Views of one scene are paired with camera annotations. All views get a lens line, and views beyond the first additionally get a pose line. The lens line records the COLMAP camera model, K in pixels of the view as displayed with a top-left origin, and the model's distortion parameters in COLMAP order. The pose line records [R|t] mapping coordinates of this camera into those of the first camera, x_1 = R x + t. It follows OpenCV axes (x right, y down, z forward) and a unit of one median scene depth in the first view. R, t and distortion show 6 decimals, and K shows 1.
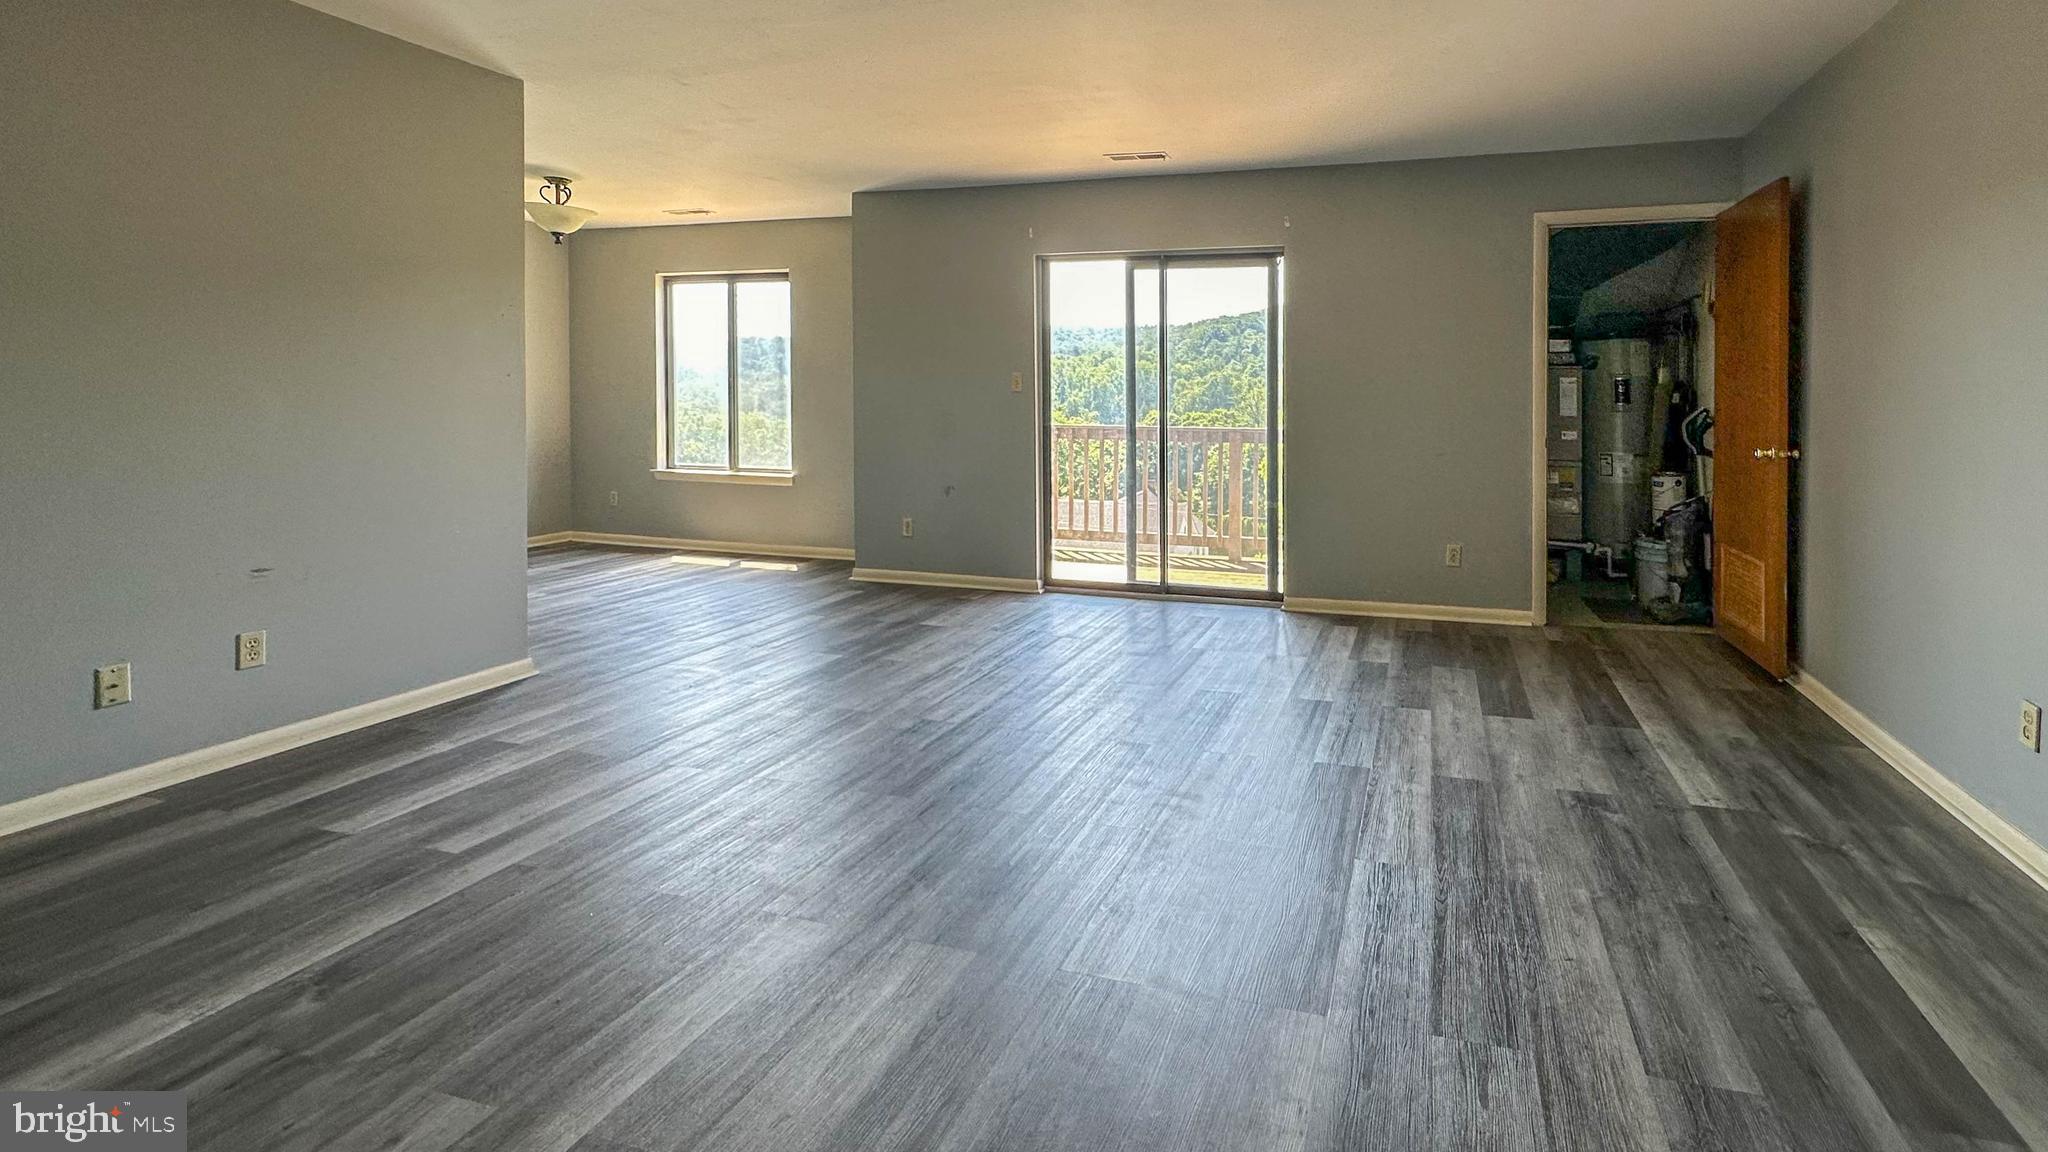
lens RADIAL K [[973.4, 0, 1025.1], [0, 973.4, 417.7], [0, 0, 1]] dist [-0.002350, 0.000482]
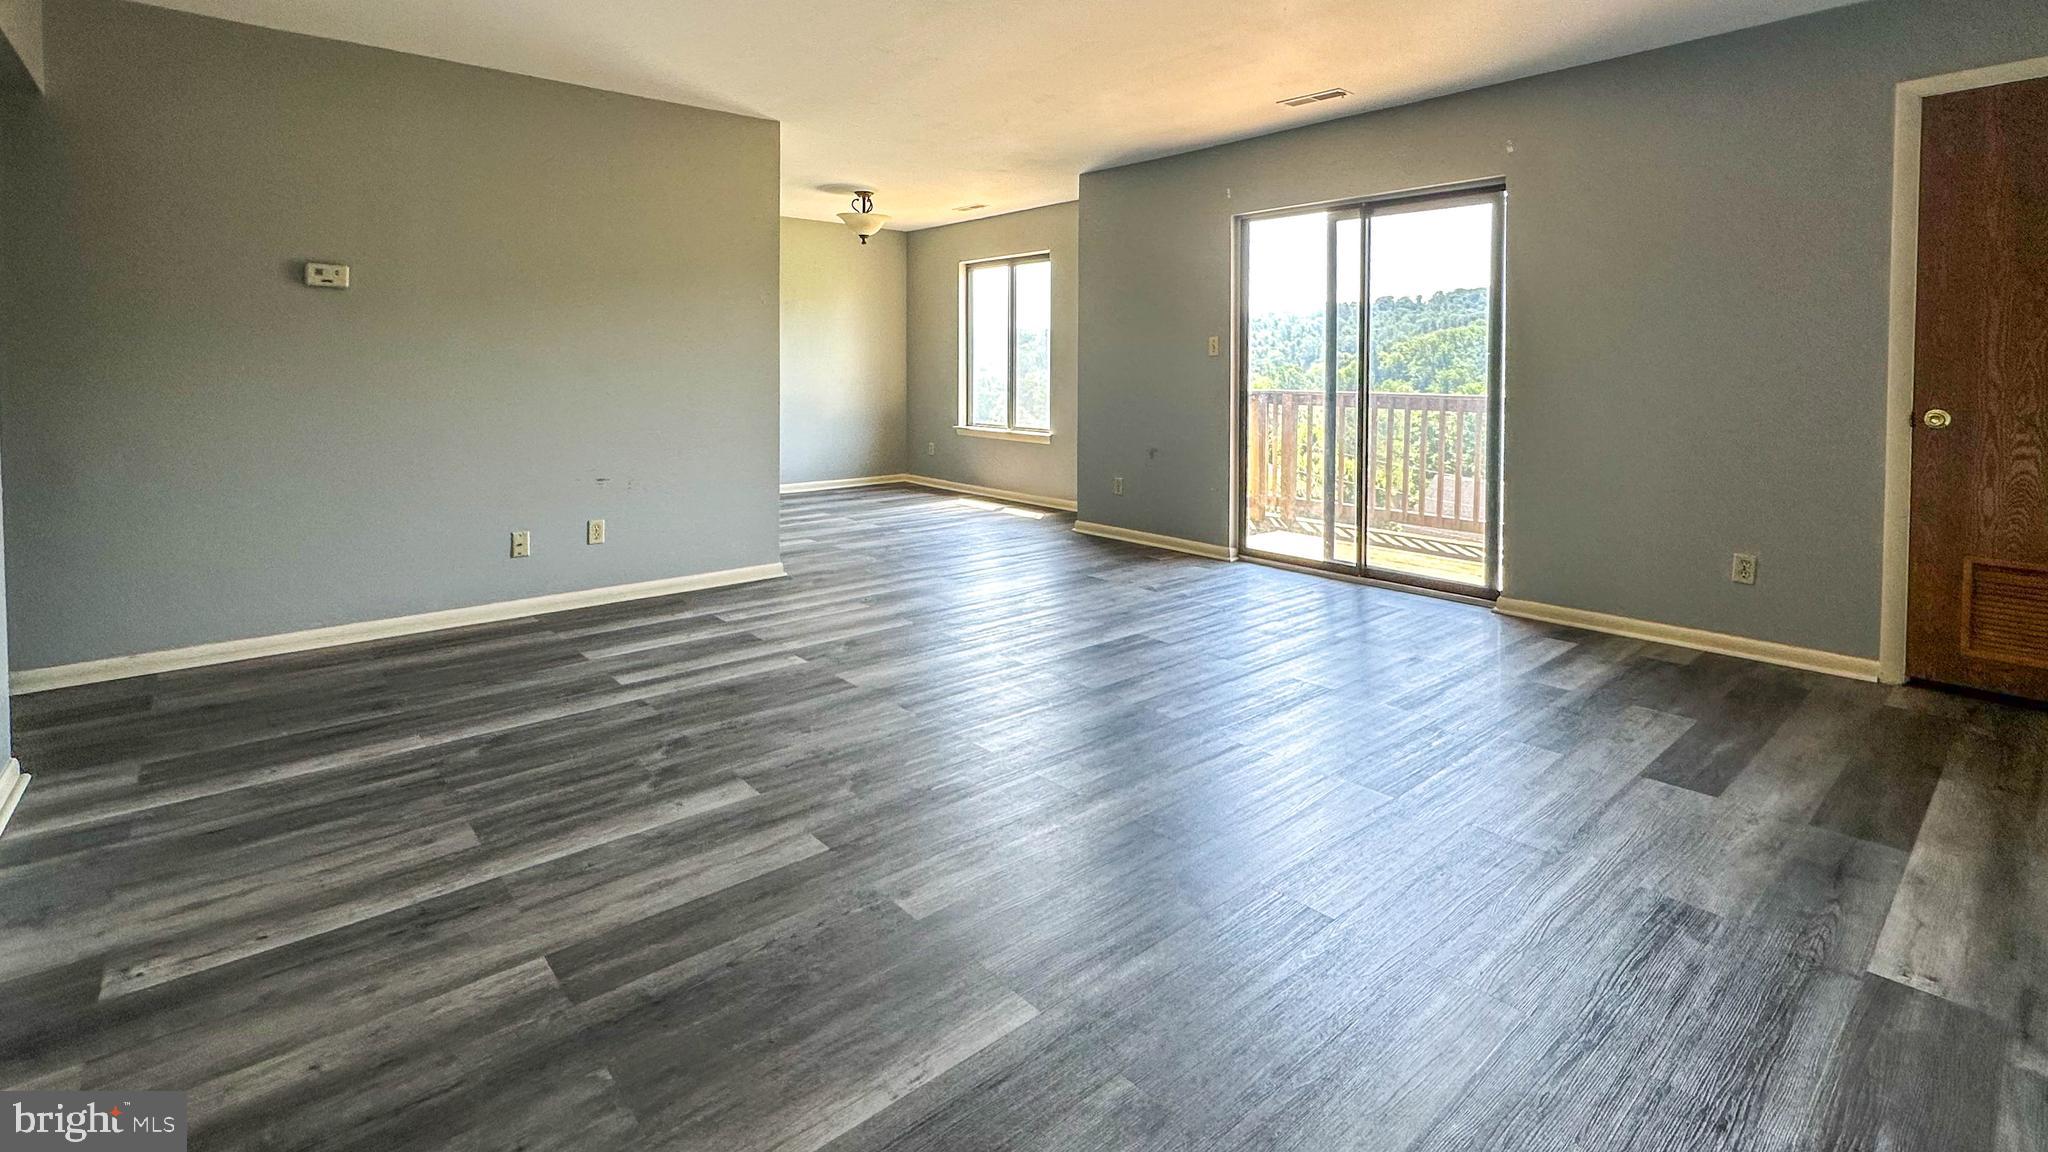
lens RADIAL K [[919.3, 0, 1058.6], [0, 919.3, 404.9], [0, 0, 1]] dist [0.000267, 0.000546]
pose [[0.838820, 0.014465, -0.544216, 0.367895], [-0.007279, 0.999856, 0.015355, 0.009762], [0.544360, -0.008919, 0.838804, 0.127345]]
